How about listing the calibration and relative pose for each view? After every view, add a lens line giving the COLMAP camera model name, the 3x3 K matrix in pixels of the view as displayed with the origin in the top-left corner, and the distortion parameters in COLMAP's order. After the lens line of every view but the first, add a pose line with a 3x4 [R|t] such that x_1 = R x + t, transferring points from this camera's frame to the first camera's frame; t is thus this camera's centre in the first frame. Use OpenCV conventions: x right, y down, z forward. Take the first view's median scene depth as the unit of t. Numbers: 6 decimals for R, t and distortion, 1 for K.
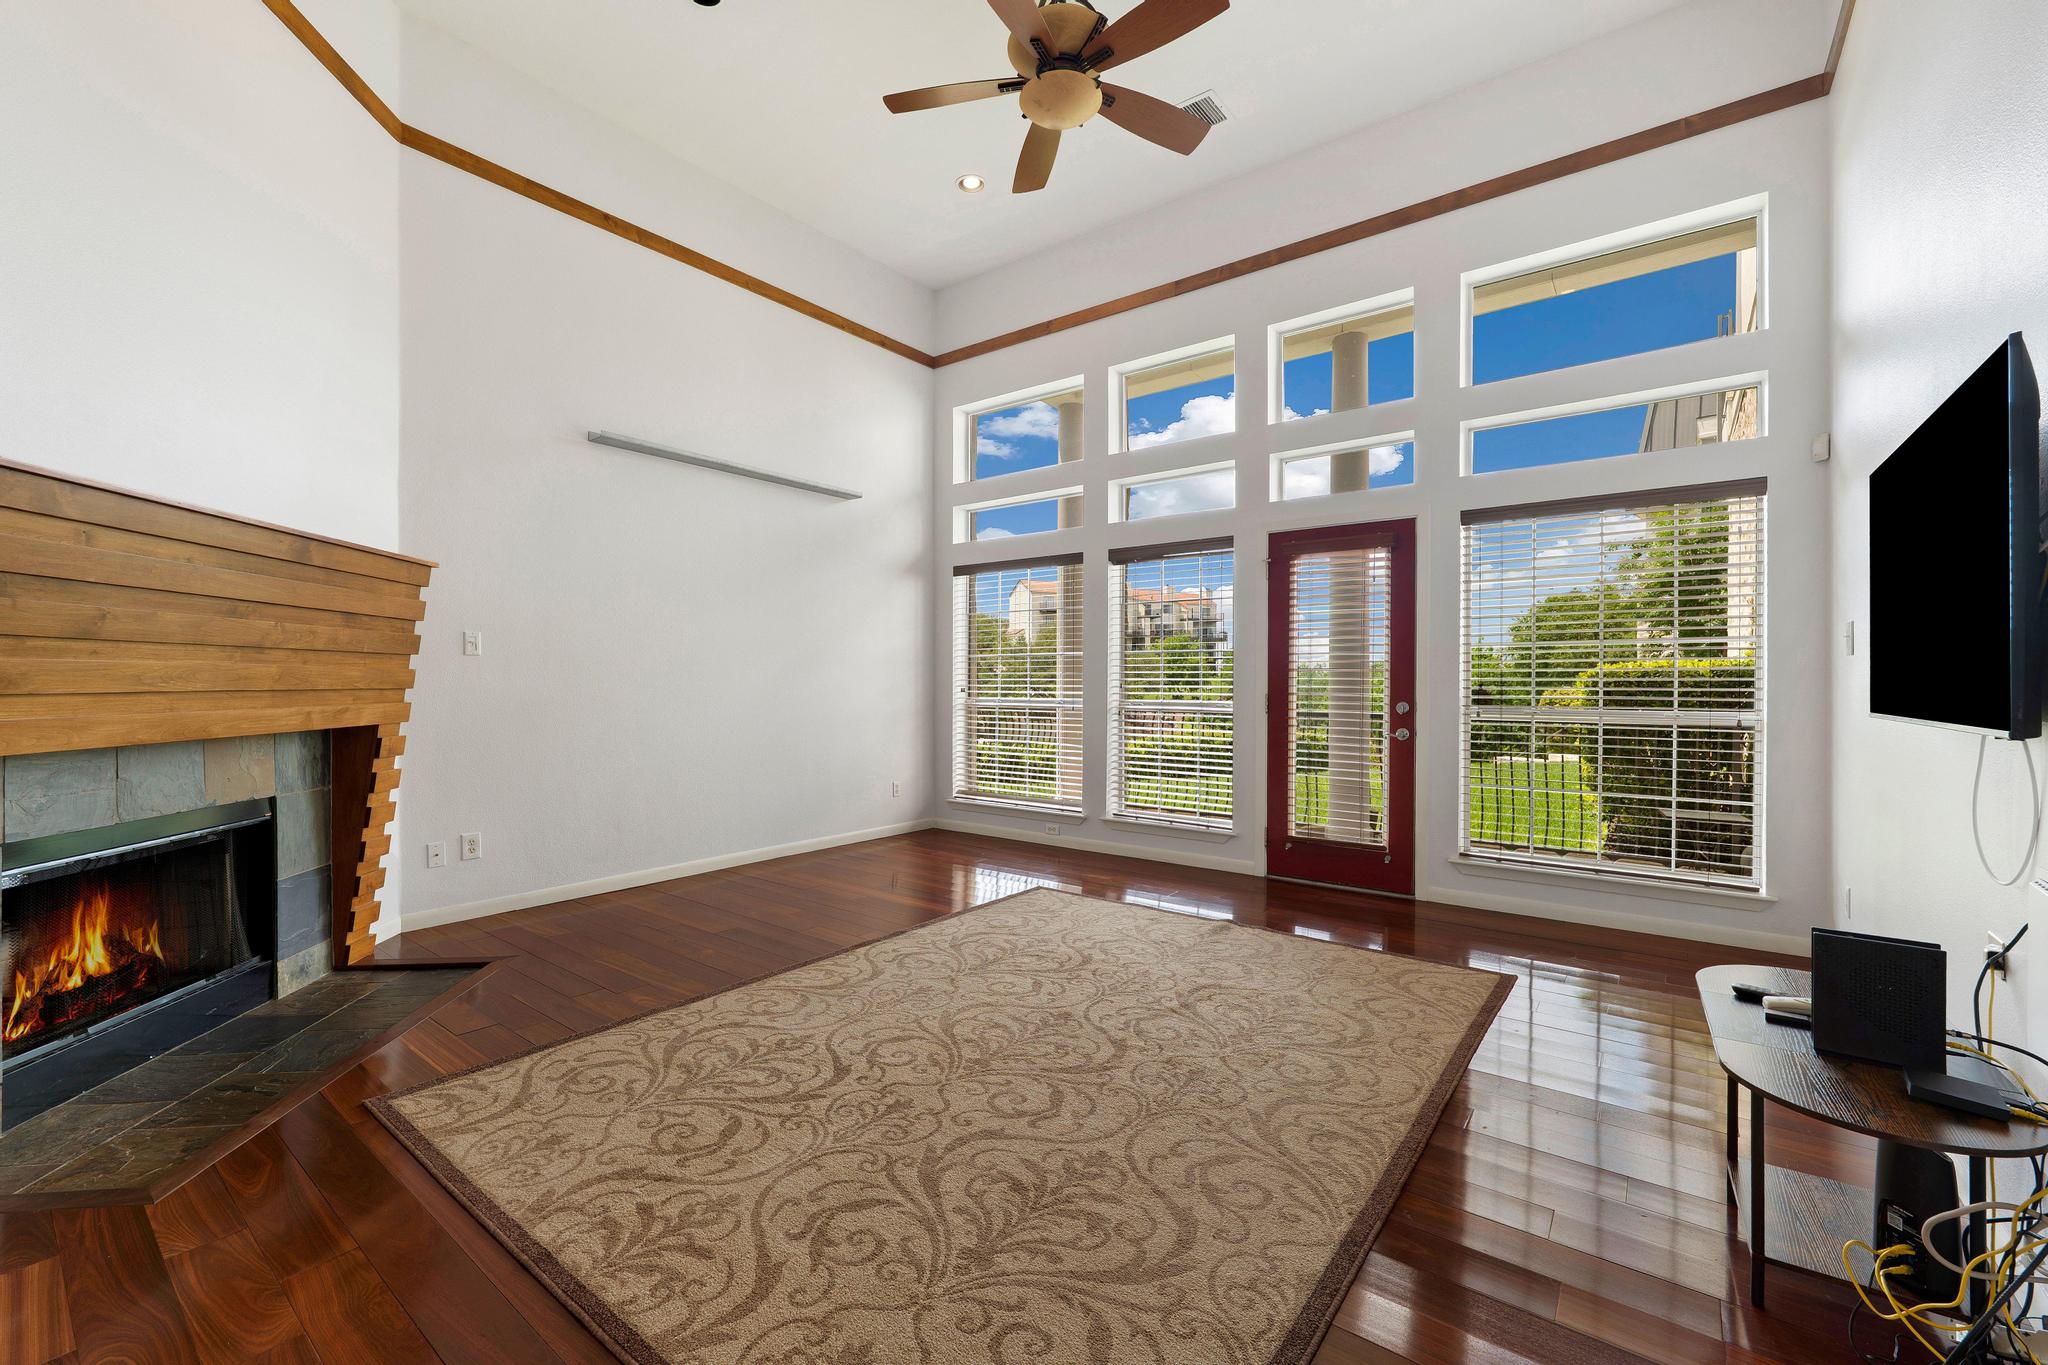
lens RADIAL K [[840.8, 0, 1022.1], [0, 840.8, 676.6], [0, 0, 1]] dist [0.002801, 0.001182]
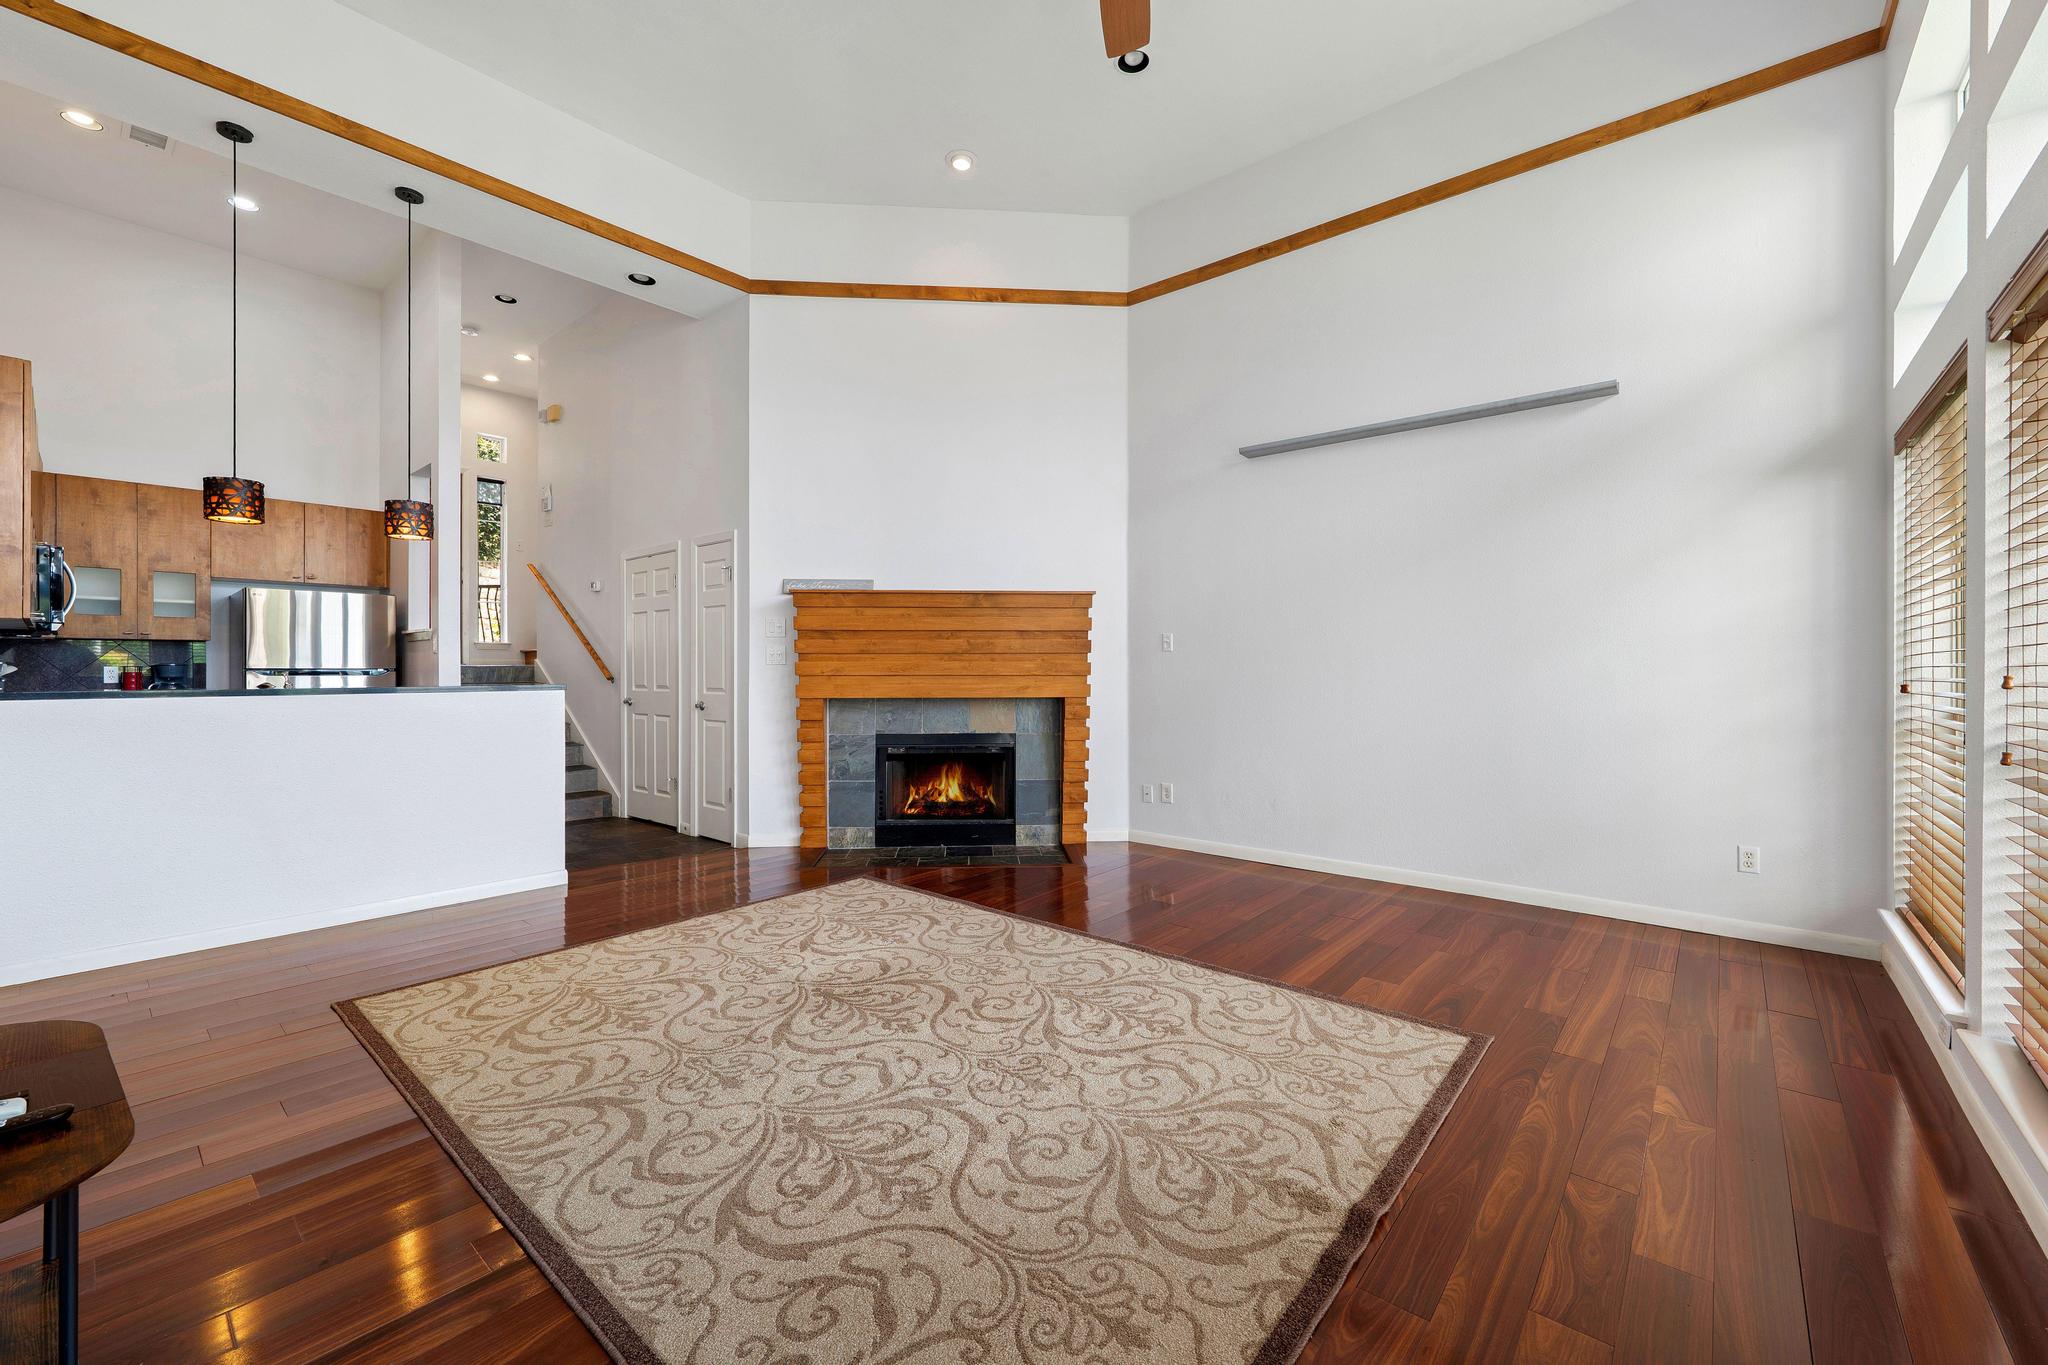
lens RADIAL K [[804.2, 0, 1022.7], [0, 804.2, 678.4], [0, 0, 1]] dist [-0.006541, 0.000816]
pose [[-0.048653, 0.019002, -0.998635, 0.935542], [0.009938, 0.999779, 0.018539, -0.007820], [0.998766, -0.009022, -0.048831, 1.177674]]
